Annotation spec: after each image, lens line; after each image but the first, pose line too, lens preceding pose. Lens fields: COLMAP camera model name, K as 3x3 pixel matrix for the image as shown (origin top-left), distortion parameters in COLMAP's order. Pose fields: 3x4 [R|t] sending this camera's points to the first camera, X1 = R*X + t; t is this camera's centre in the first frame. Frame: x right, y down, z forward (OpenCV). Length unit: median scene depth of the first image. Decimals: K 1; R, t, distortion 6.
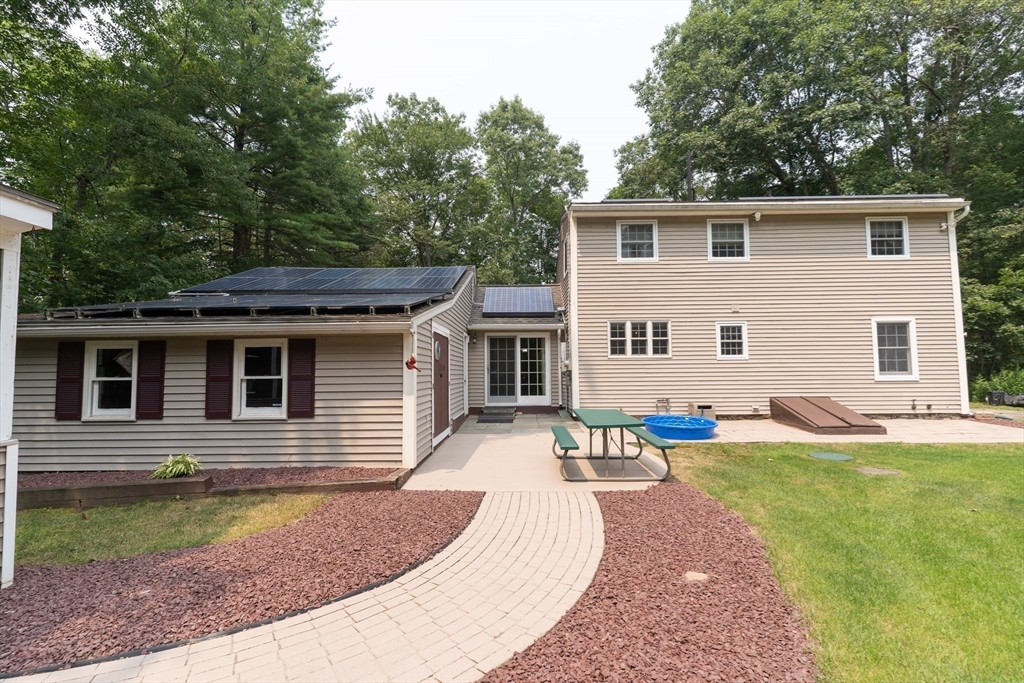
lens RADIAL K [[485.4, 0, 512.0], [0, 485.4, 341.5], [0, 0, 1]] dist [0.003732, 0.000359]
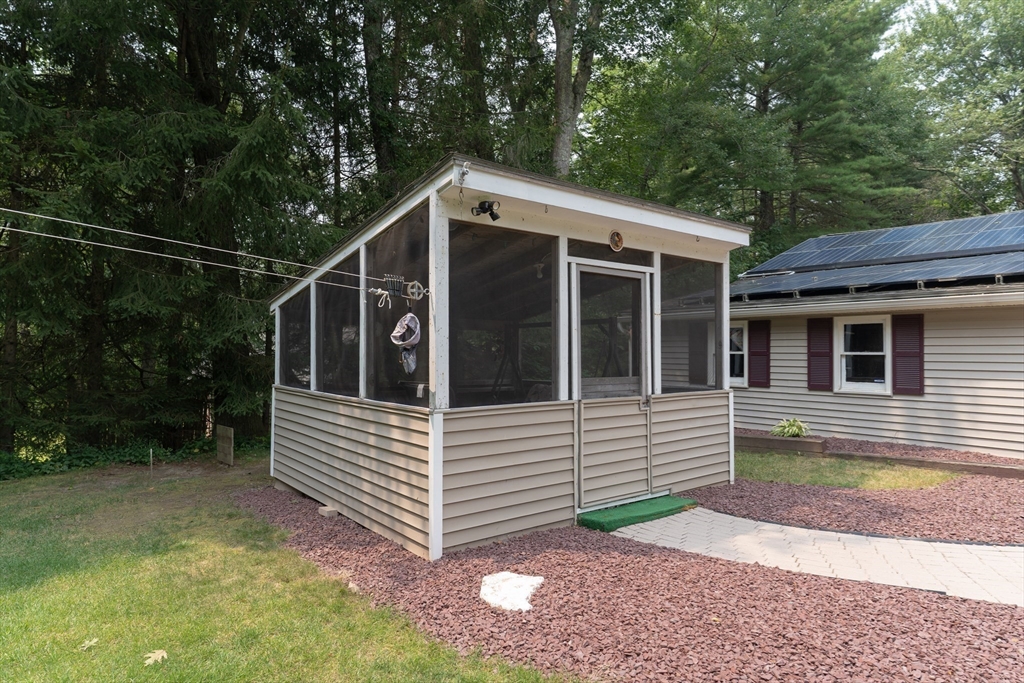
lens RADIAL K [[591.7, 0, 512.0], [0, 591.7, 341.5], [0, 0, 1]] dist [0.004332, 0.001356]
pose [[0.639820, 0.000212, -0.768525, -0.014612], [0.032493, 0.999098, 0.027328, -0.005364], [0.767838, -0.042456, 0.639236, -0.208903]]
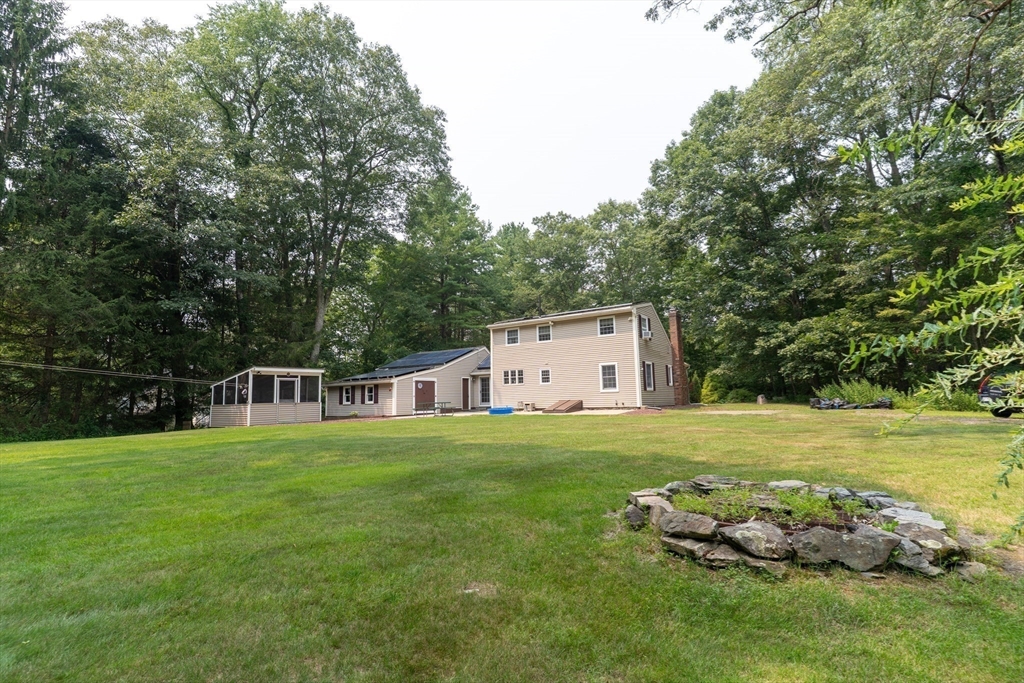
lens RADIAL K [[492.5, 0, 512.0], [0, 492.5, 341.5], [0, 0, 1]] dist [0.000376, 0.000031]
pose [[0.830347, -0.078653, -0.551668, 1.647478], [0.050040, 0.996514, -0.066758, -0.019788], [0.554996, 0.027827, 0.831388, -1.071364]]
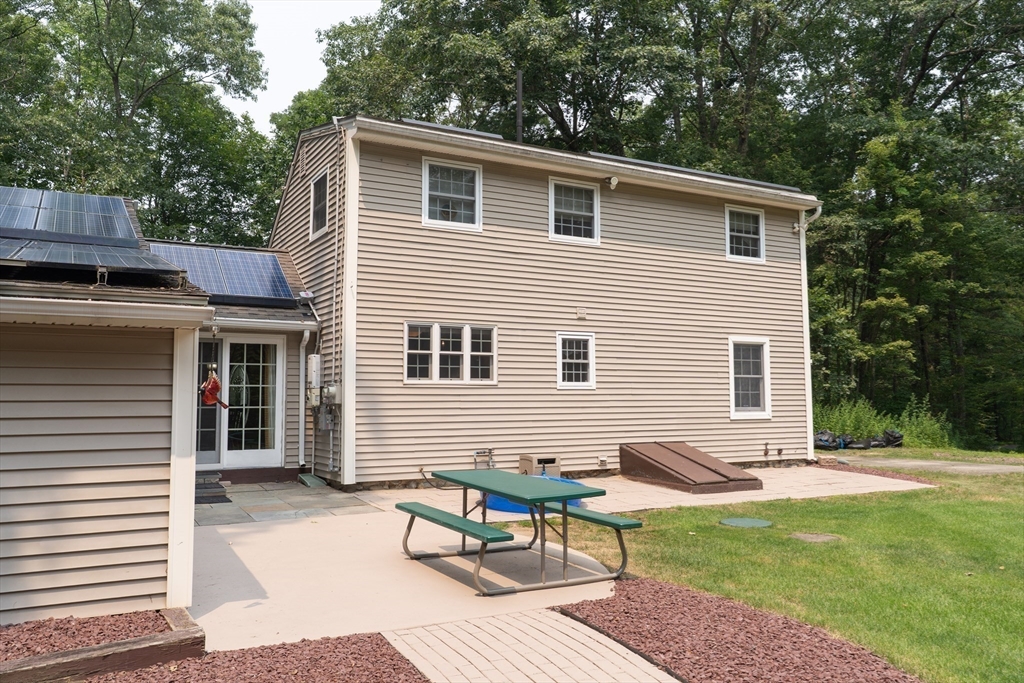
lens RADIAL K [[810.8, 0, 512.0], [0, 810.8, 341.5], [0, 0, 1]] dist [0.002521, 0.002210]
pose [[0.864776, 0.042918, 0.500321, -0.188380], [-0.035710, 0.999074, -0.023978, 0.001628], [-0.500887, 0.002869, 0.865508, 0.071660]]
